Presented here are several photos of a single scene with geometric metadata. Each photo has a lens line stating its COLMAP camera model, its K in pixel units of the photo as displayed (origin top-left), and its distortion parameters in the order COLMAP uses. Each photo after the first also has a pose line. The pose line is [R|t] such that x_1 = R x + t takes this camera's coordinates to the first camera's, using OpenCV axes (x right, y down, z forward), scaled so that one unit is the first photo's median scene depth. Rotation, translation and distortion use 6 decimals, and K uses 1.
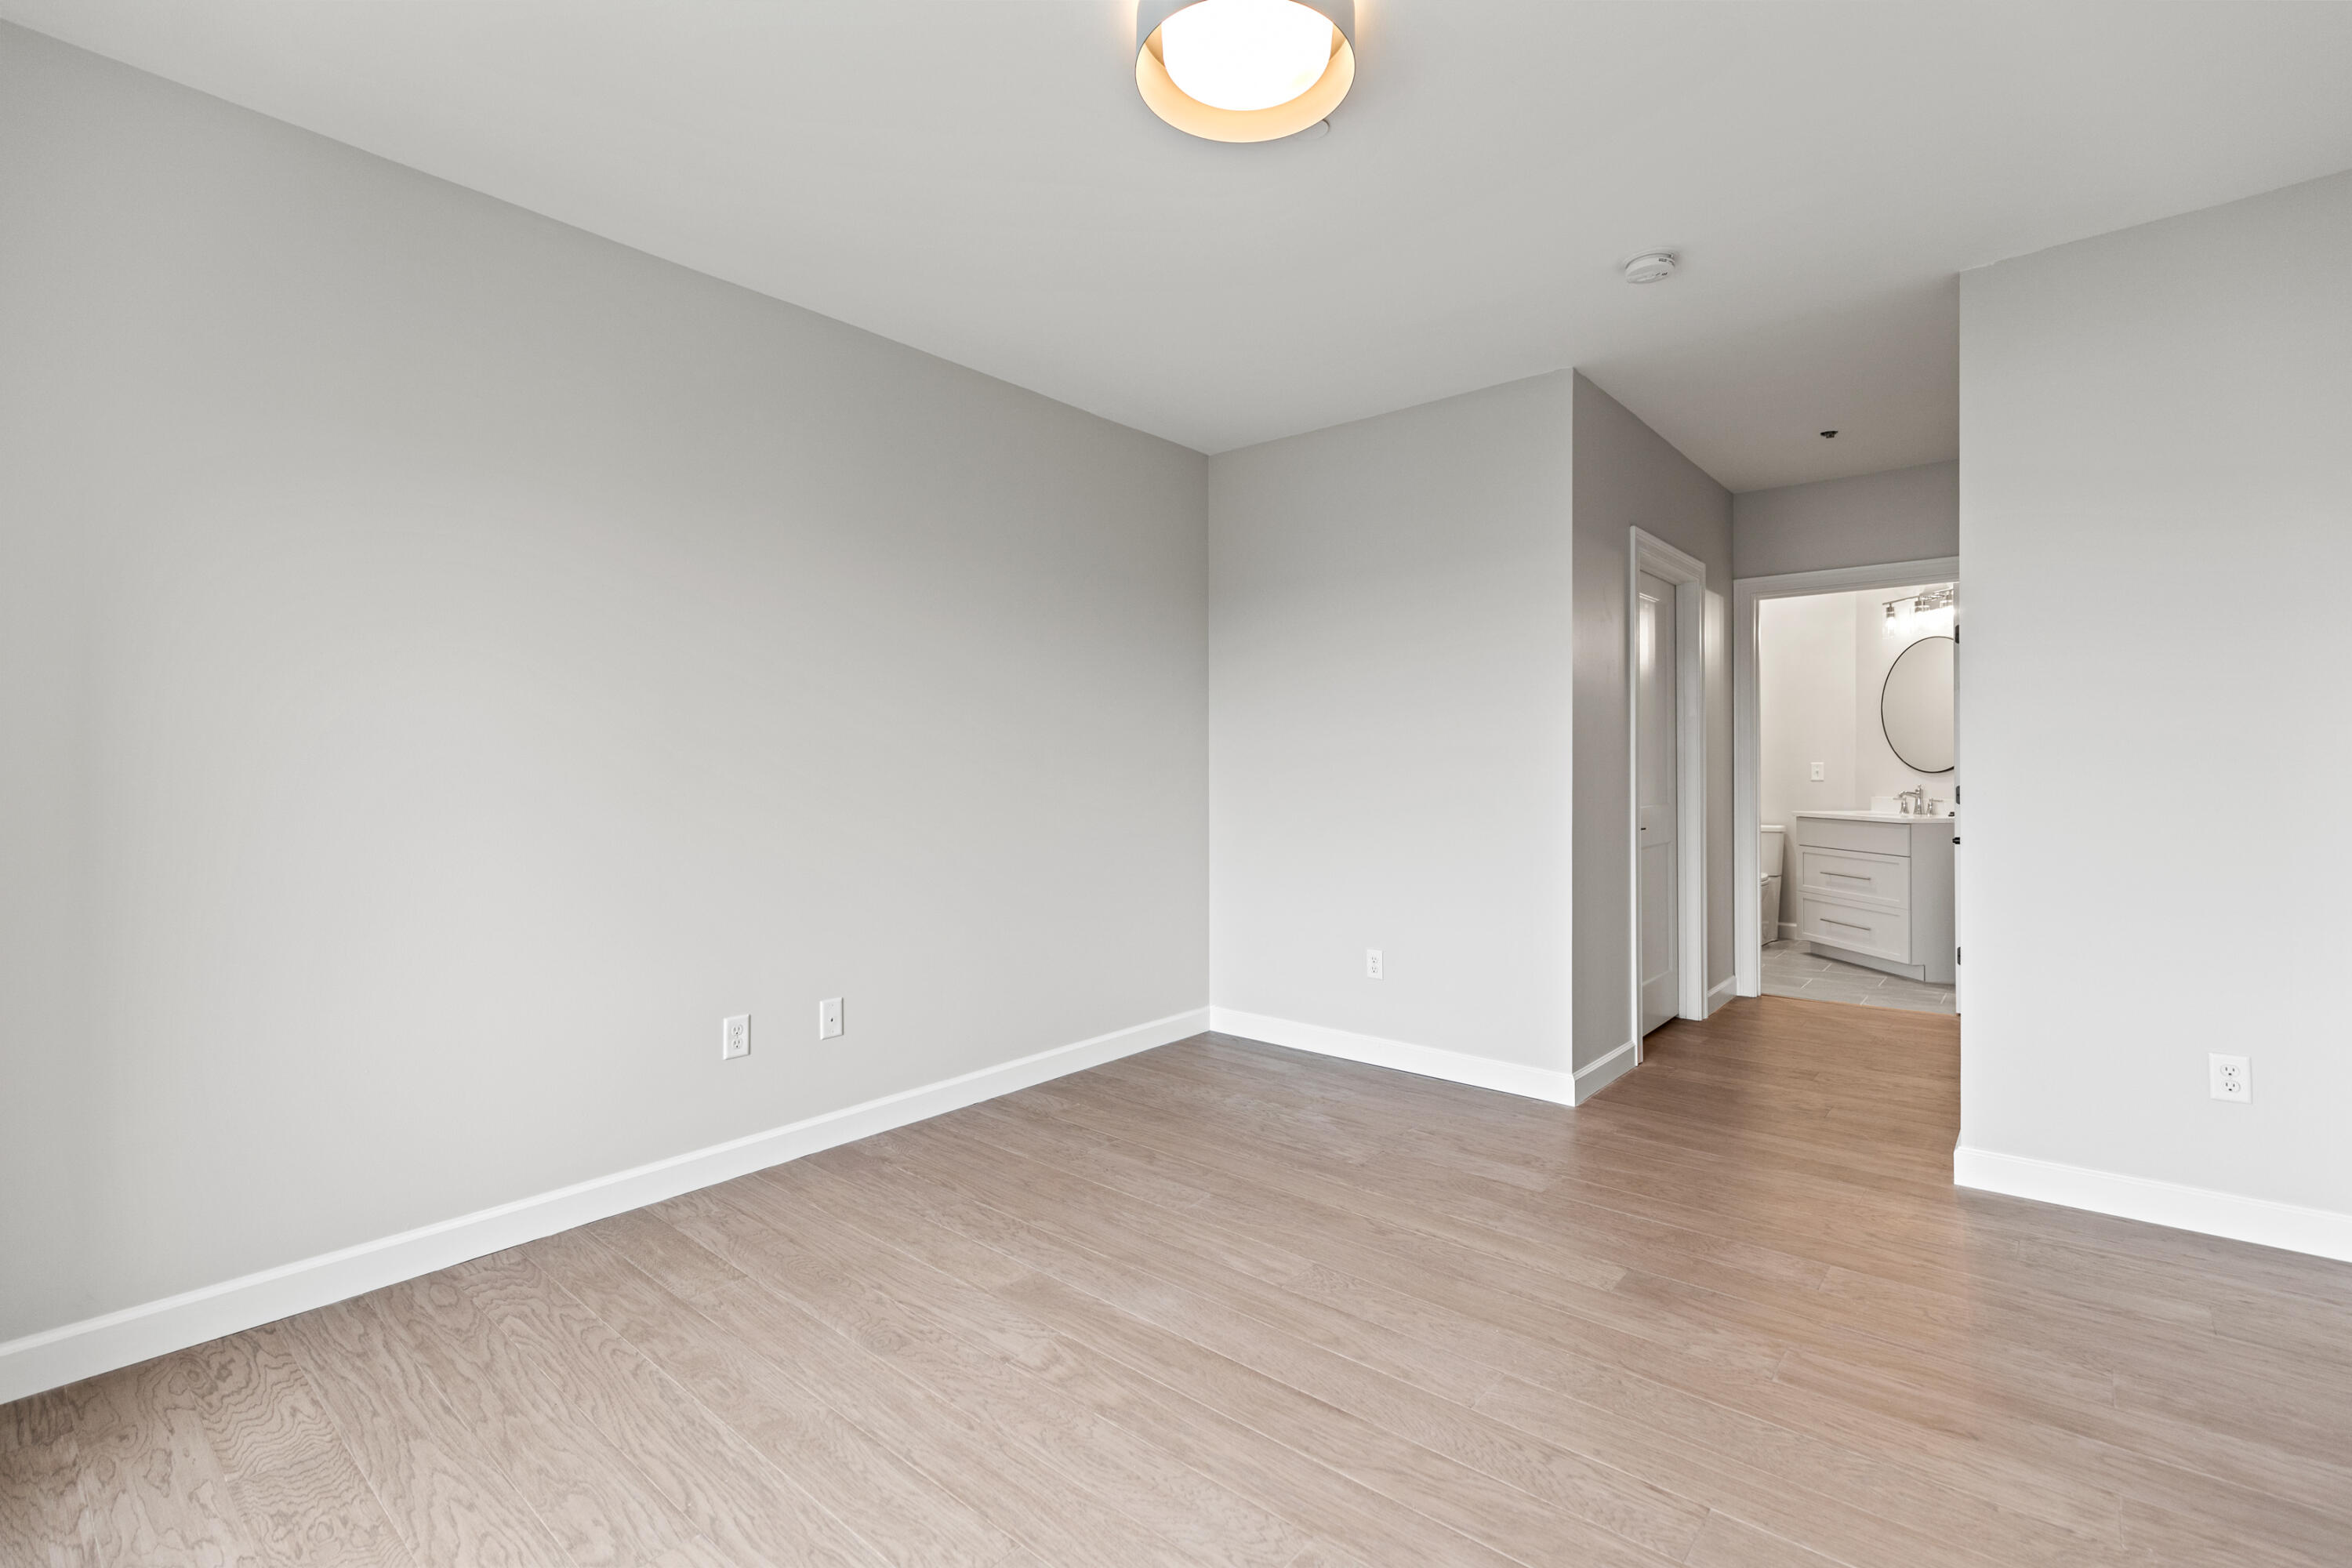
lens RADIAL K [[1054.8, 0, 1193.2], [0, 1054.8, 766.1], [0, 0, 1]] dist [0.008150, 0.000207]
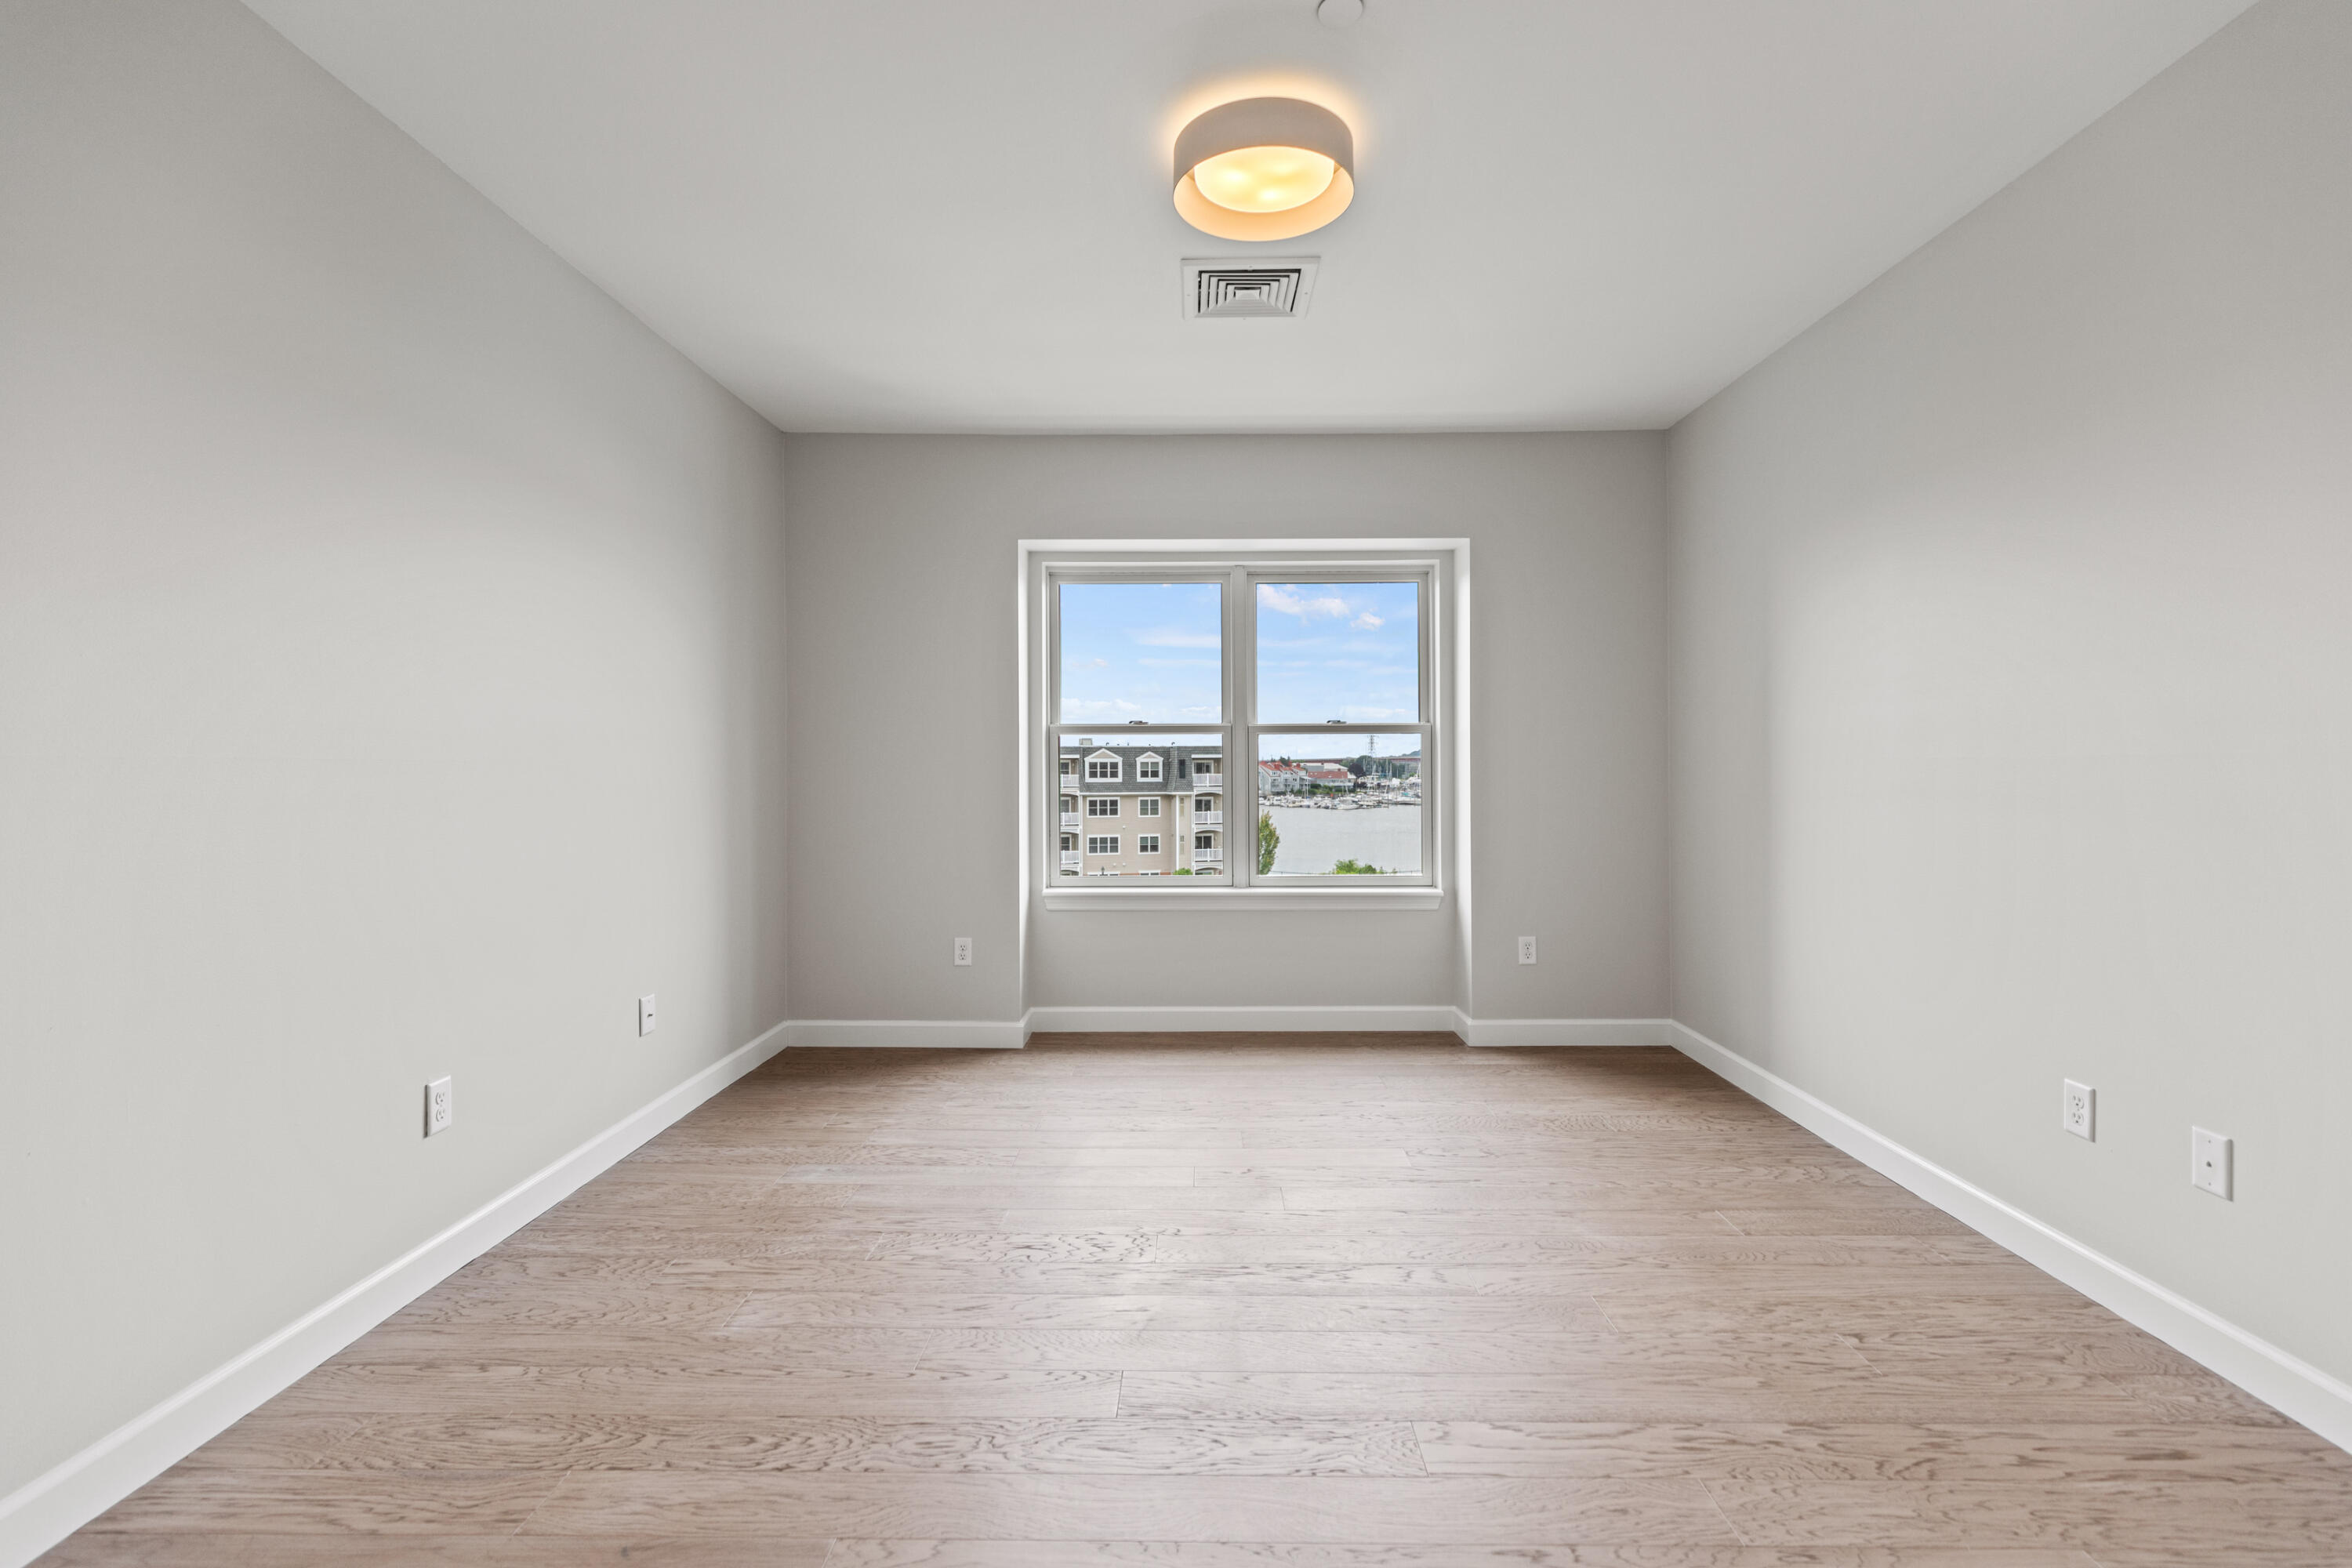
lens RADIAL K [[1054.8, 0, 1193.2], [0, 1054.8, 766.1], [0, 0, 1]] dist [0.008150, 0.000207]
pose [[-0.769776, 0.005449, -0.638291, 0.658529], [0.007133, 0.999975, -0.000066, 0.000362], [0.638274, -0.004603, -0.769795, 1.390919]]
